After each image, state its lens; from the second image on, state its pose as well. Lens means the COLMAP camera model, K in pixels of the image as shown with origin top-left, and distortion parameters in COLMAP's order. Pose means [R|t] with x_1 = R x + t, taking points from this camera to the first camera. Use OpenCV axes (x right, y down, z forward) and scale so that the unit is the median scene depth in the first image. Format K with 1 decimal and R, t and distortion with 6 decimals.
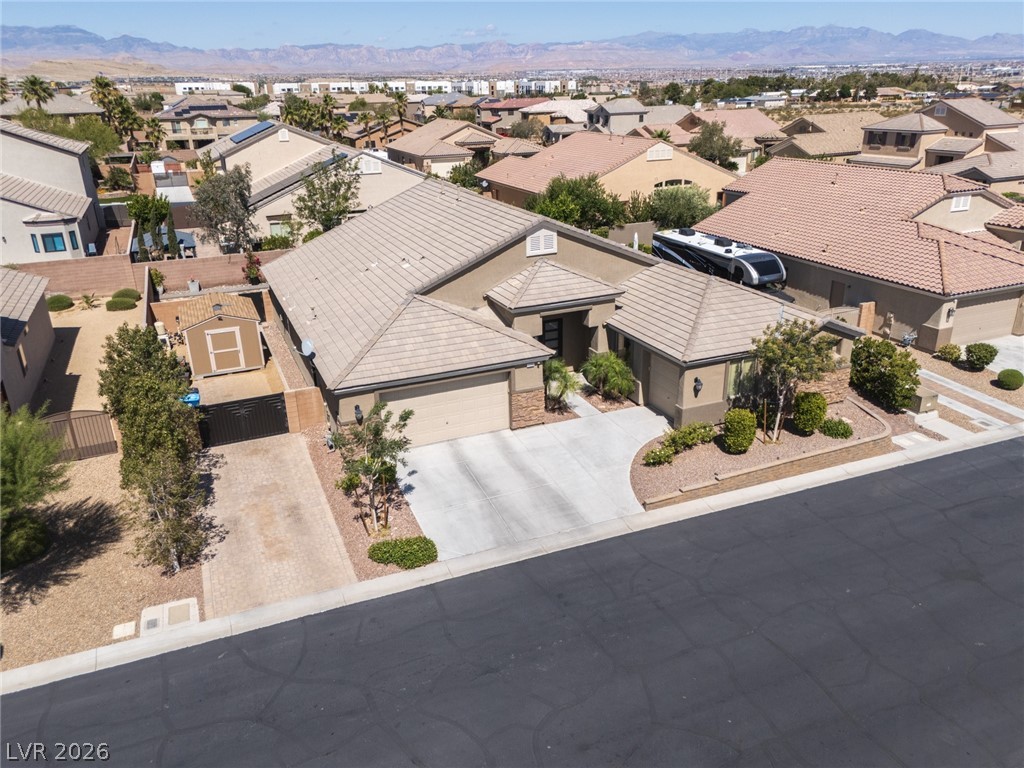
lens RADIAL K [[763.6, 0, 513.8], [0, 763.6, 383.5], [0, 0, 1]] dist [0.077709, -0.077512]
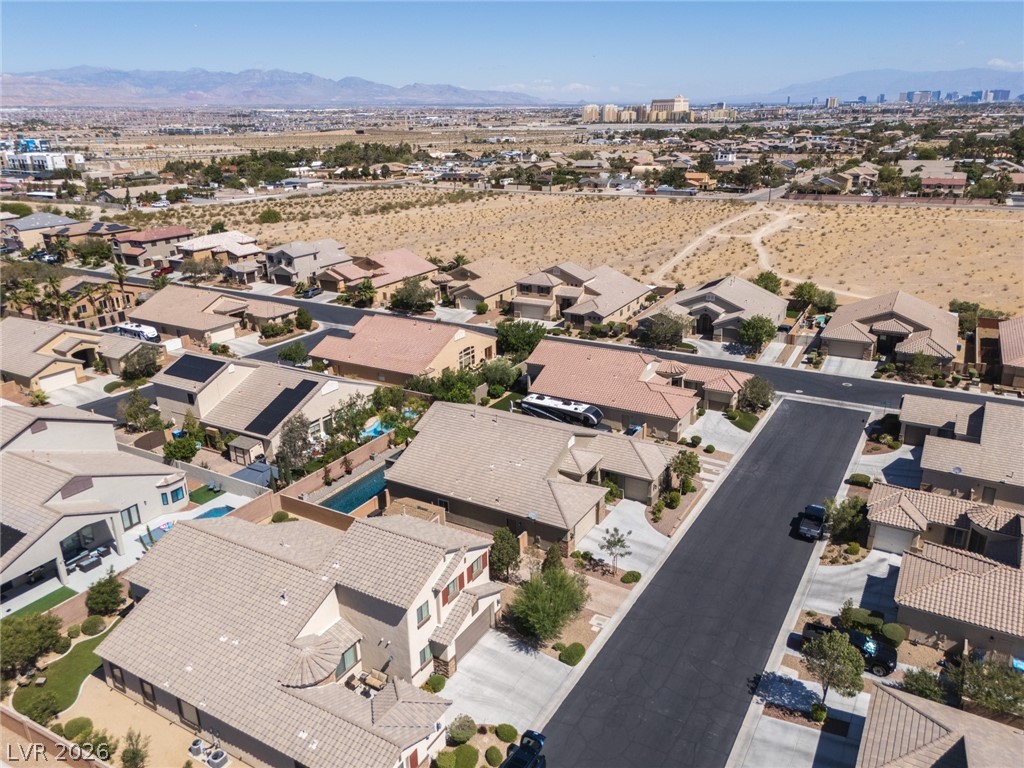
lens RADIAL K [[753.4, 0, 514.5], [0, 753.4, 384.6], [0, 0, 1]] dist [0.071515, -0.057046]
pose [[0.807633, -0.193855, 0.556910, -1.397146], [0.218089, 0.975650, 0.023341, -0.463147], [-0.547874, 0.102605, 0.830245, -0.847071]]
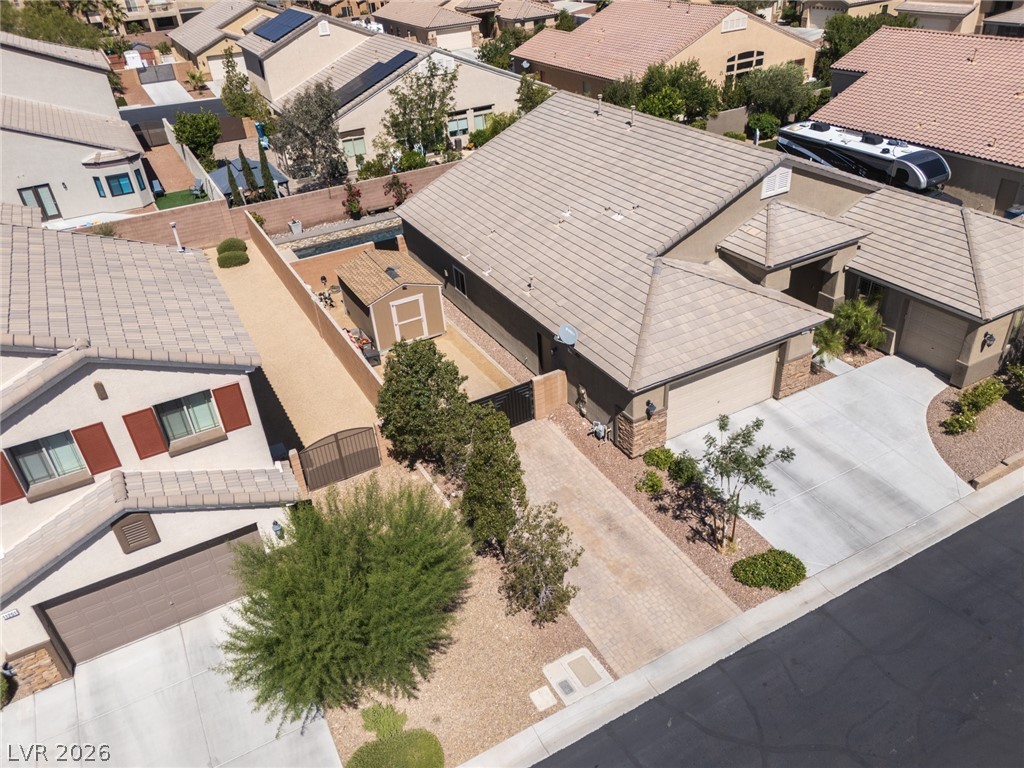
lens RADIAL K [[753.4, 0, 514.5], [0, 753.4, 384.6], [0, 0, 1]] dist [0.071515, -0.057046]
pose [[0.994666, -0.085124, 0.058250, -0.357896], [0.072970, 0.979855, 0.185899, -0.146712], [-0.072901, -0.180657, 0.980841, 0.107950]]
